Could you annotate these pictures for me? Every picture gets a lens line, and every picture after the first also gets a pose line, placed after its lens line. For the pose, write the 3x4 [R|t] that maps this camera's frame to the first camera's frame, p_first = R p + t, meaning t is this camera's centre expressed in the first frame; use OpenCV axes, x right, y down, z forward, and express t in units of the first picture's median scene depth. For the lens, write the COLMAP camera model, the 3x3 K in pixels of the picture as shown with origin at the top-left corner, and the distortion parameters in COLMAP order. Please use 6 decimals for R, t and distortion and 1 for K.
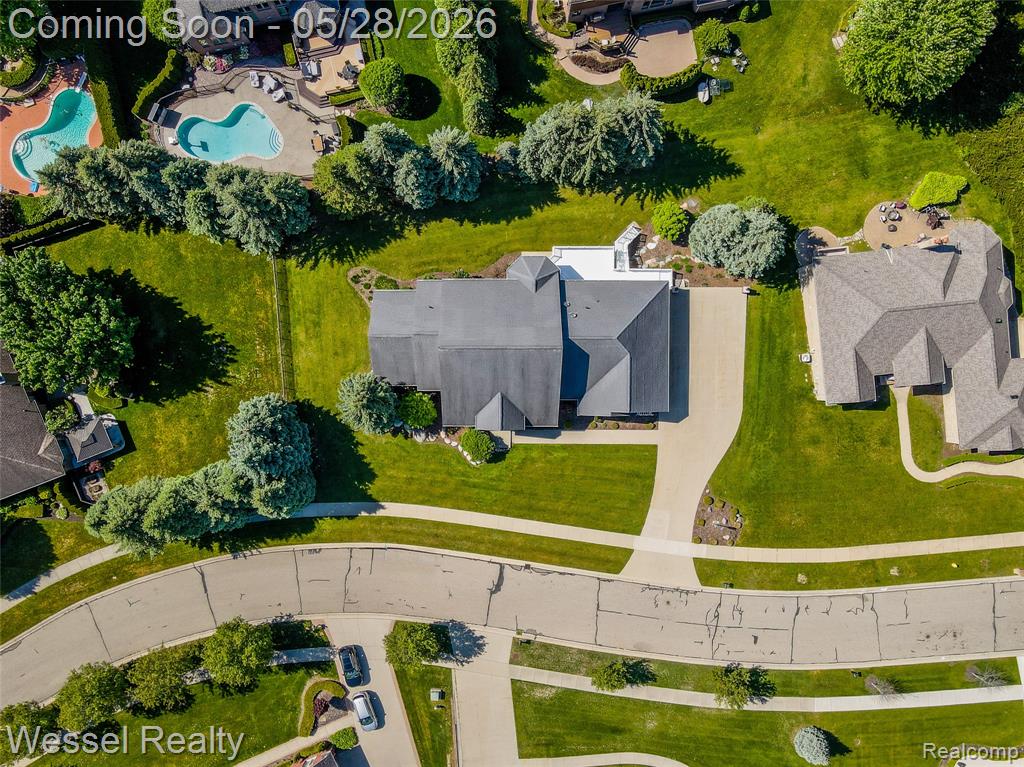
lens RADIAL K [[818.9, 0, 496.3], [0, 818.9, 369.8], [0, 0, 1]] dist [-0.007409, 0.037191]
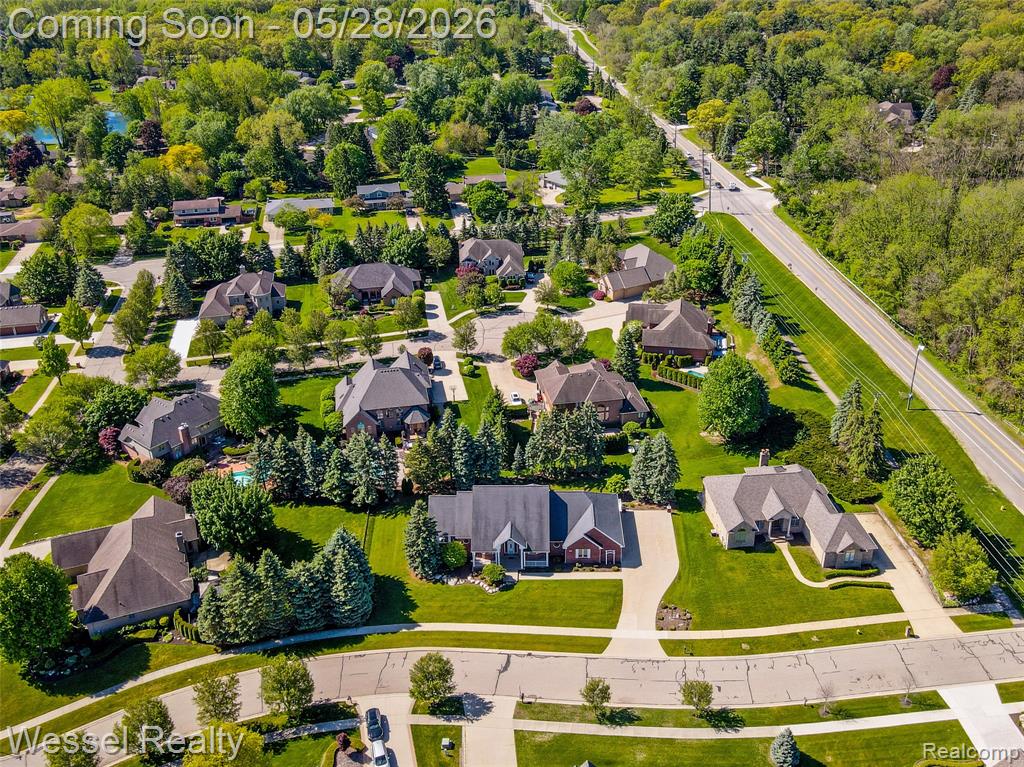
lens RADIAL K [[839.8, 0, 532.3], [0, 839.8, 383.4], [0, 0, 1]] dist [0.009952, 0.005933]
pose [[0.999993, 0.000570, -0.003638, 0.047572], [-0.003481, 0.468351, -0.883536, 1.197609], [0.001200, 0.883542, 0.468350, 0.030108]]
